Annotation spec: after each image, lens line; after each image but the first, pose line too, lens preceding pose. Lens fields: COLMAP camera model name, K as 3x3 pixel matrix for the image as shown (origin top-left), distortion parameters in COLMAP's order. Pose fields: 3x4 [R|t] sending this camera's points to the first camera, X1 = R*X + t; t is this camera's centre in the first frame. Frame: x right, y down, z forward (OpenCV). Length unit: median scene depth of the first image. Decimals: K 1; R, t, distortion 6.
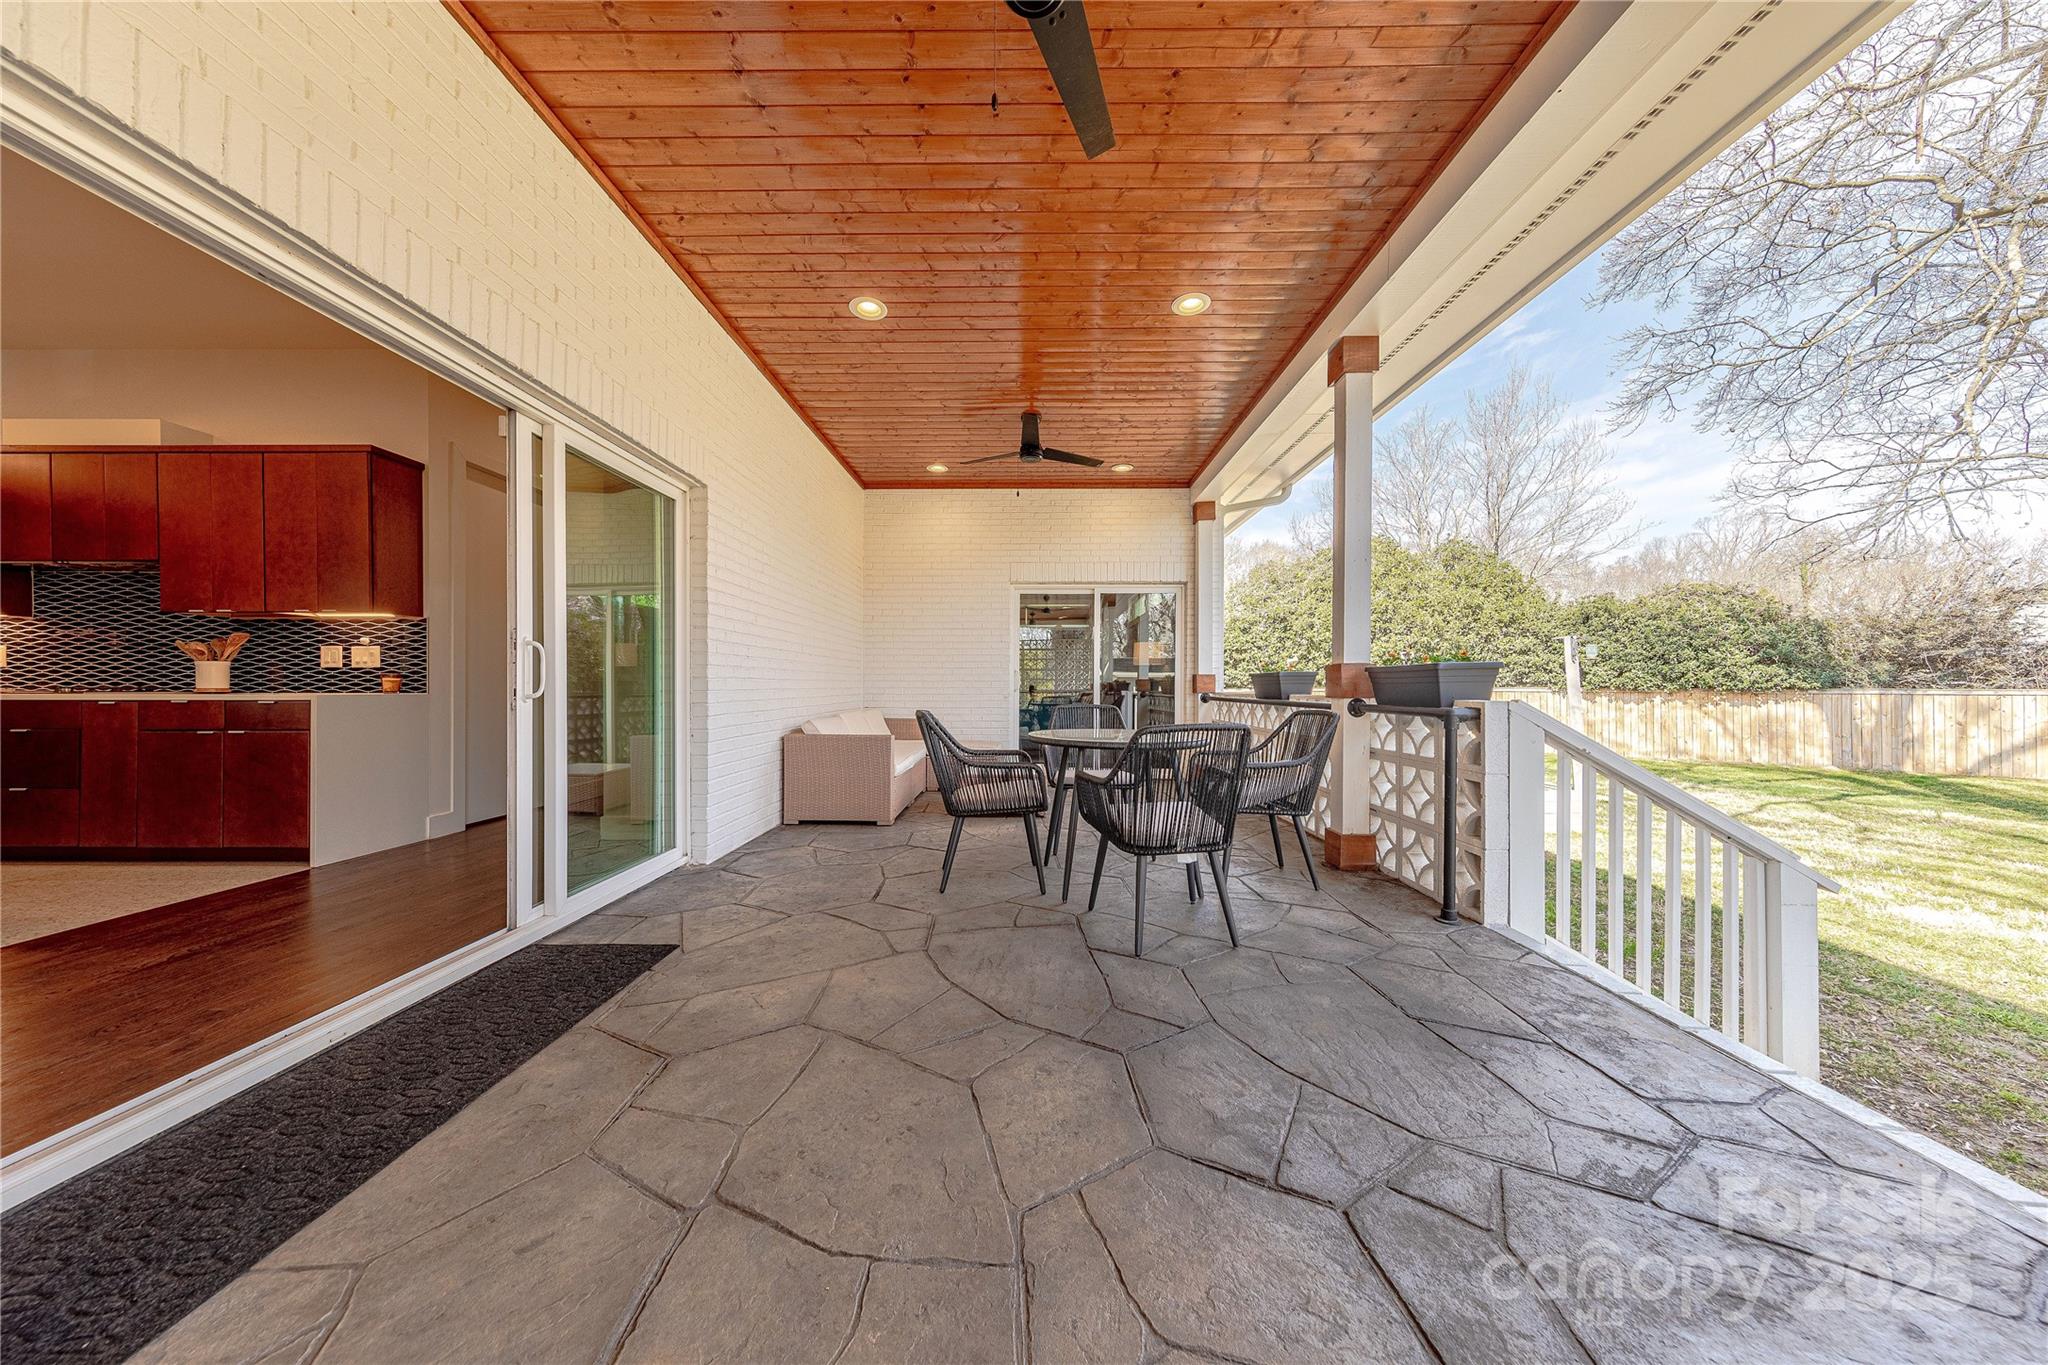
lens RADIAL K [[646.3, 0, 1019.6], [0, 646.3, 689.1], [0, 0, 1]] dist [0.009609, -0.000957]
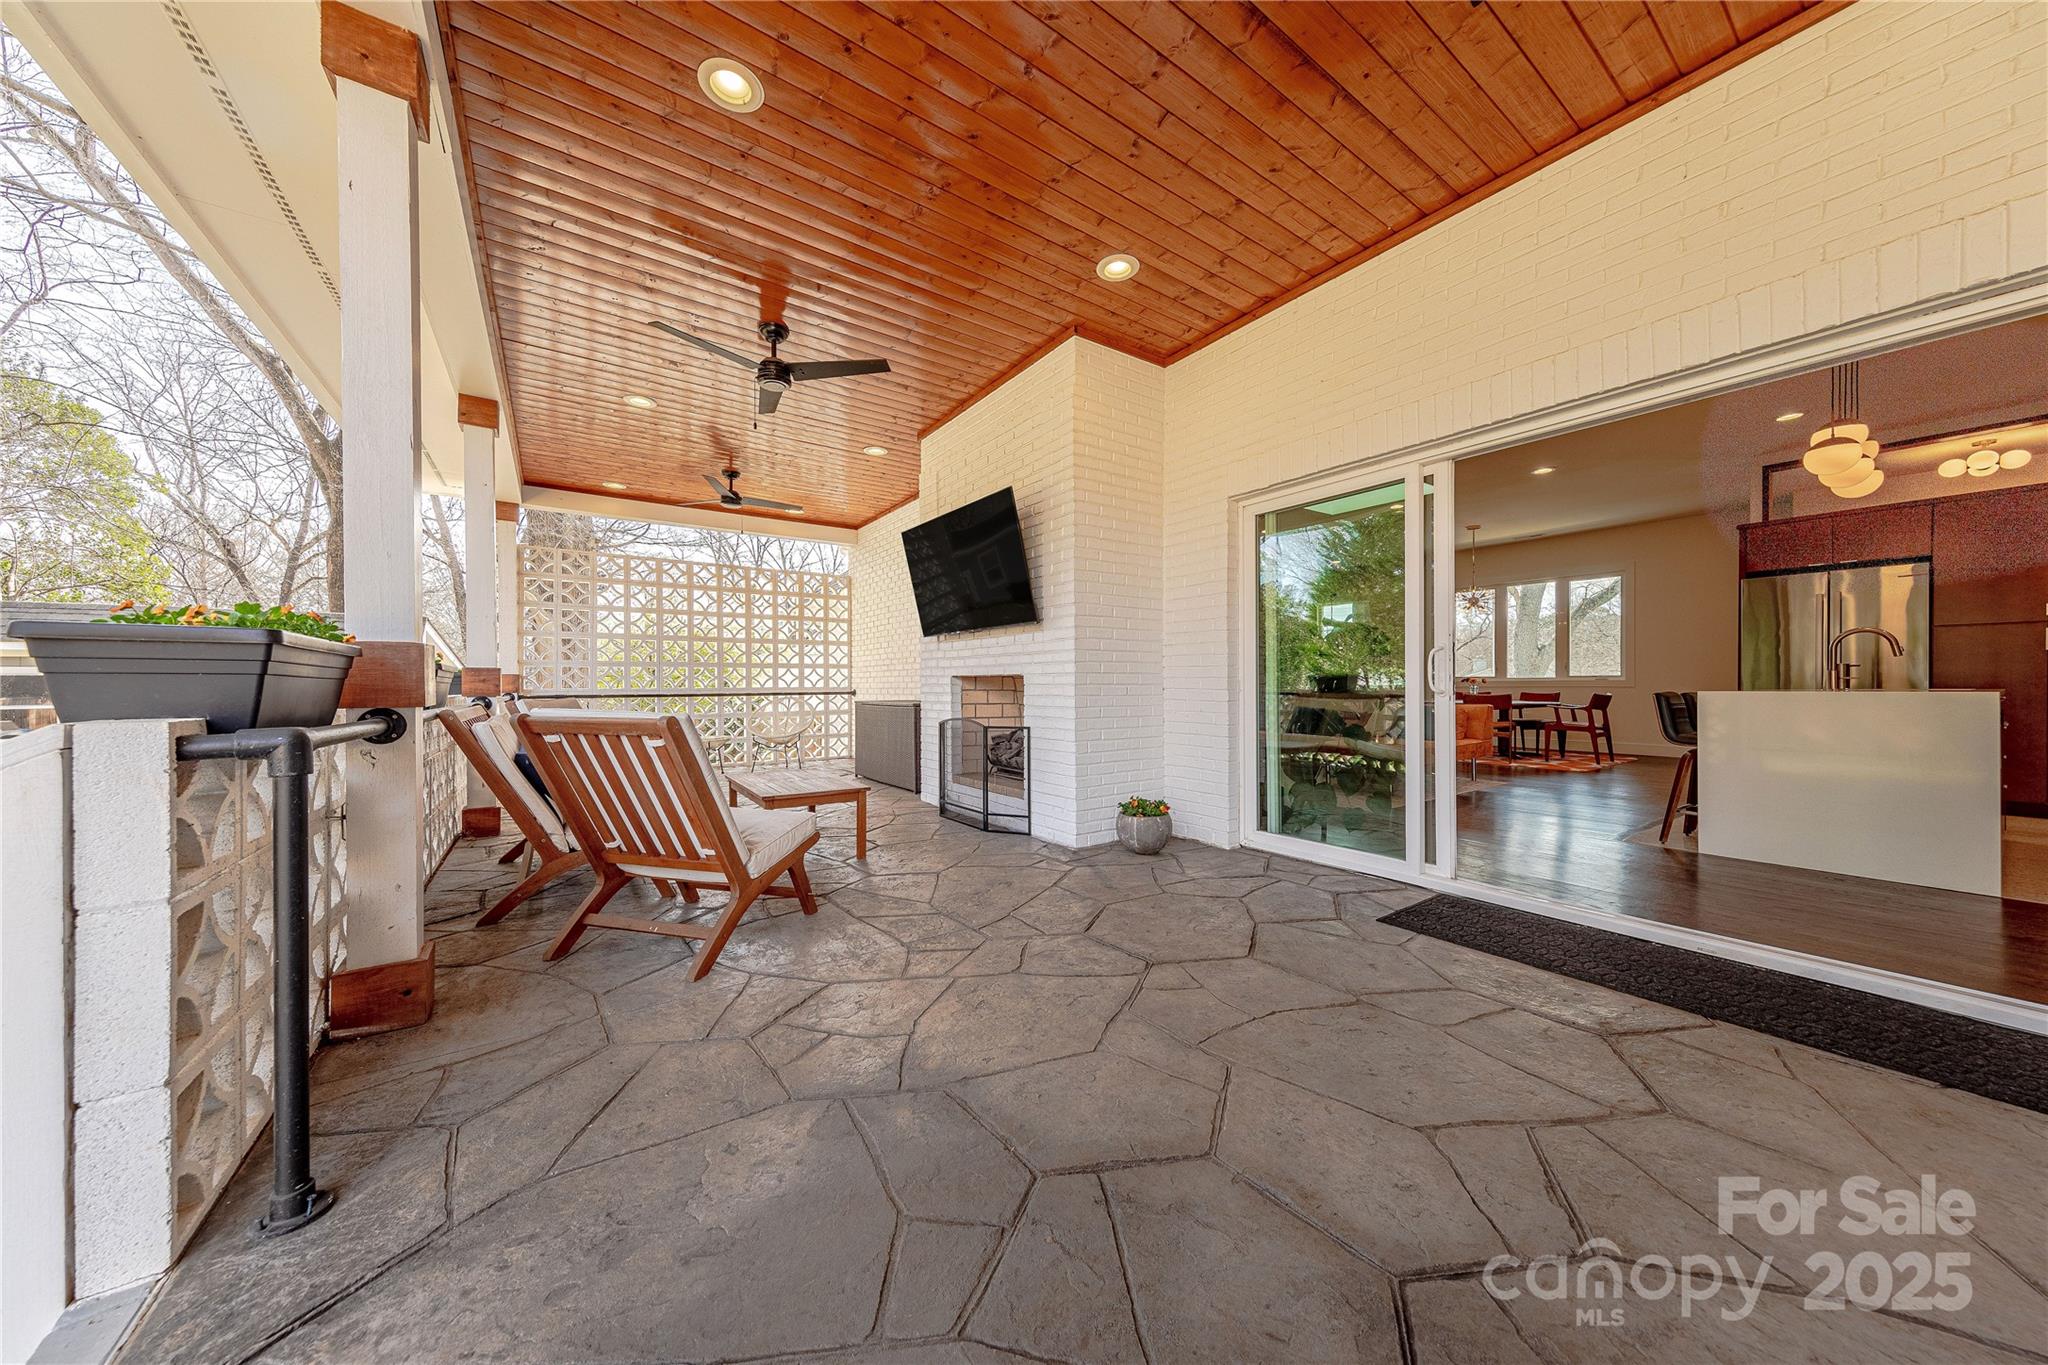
lens RADIAL K [[646.3, 0, 997.6], [0, 646.3, 676.7], [0, 0, 1]] dist [0.009609, -0.000957]
pose [[-0.830489, -0.019042, -0.556709, 0.354461], [-0.013630, 0.999811, -0.013866, 0.014512], [0.556868, -0.003927, -0.830592, 0.571231]]
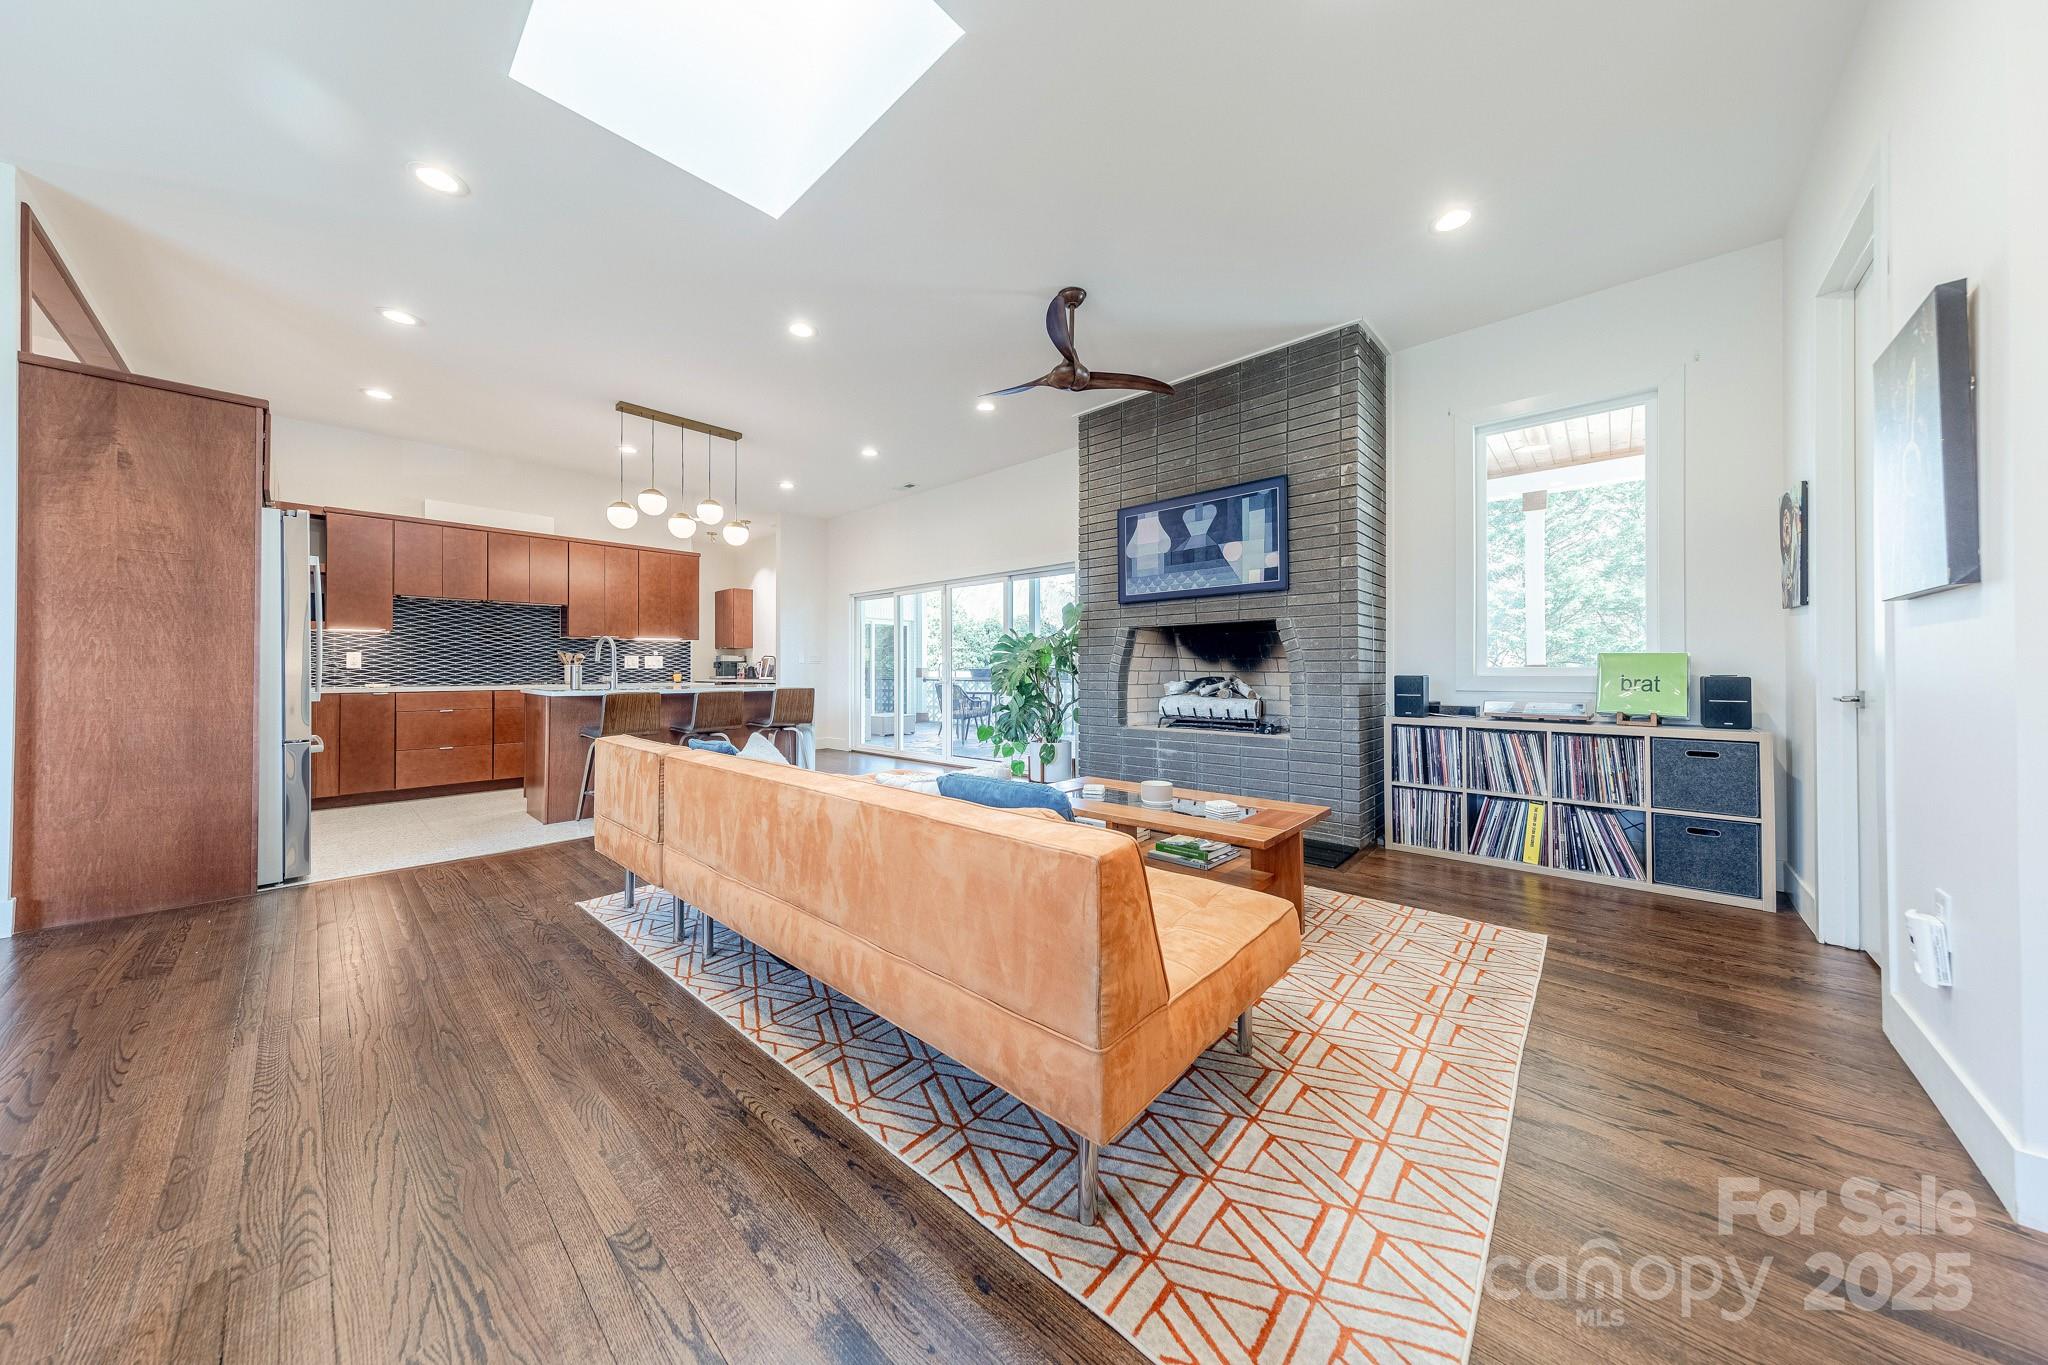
lens RADIAL K [[646.3, 0, 1010.4], [0, 646.3, 665.2], [0, 0, 1]] dist [0.009609, -0.000957]
pose [[0.663692, 0.001916, 0.748003, -1.731182], [0.005250, 0.999960, -0.007219, -0.024961], [-0.747987, 0.008718, 0.663656, -0.904459]]
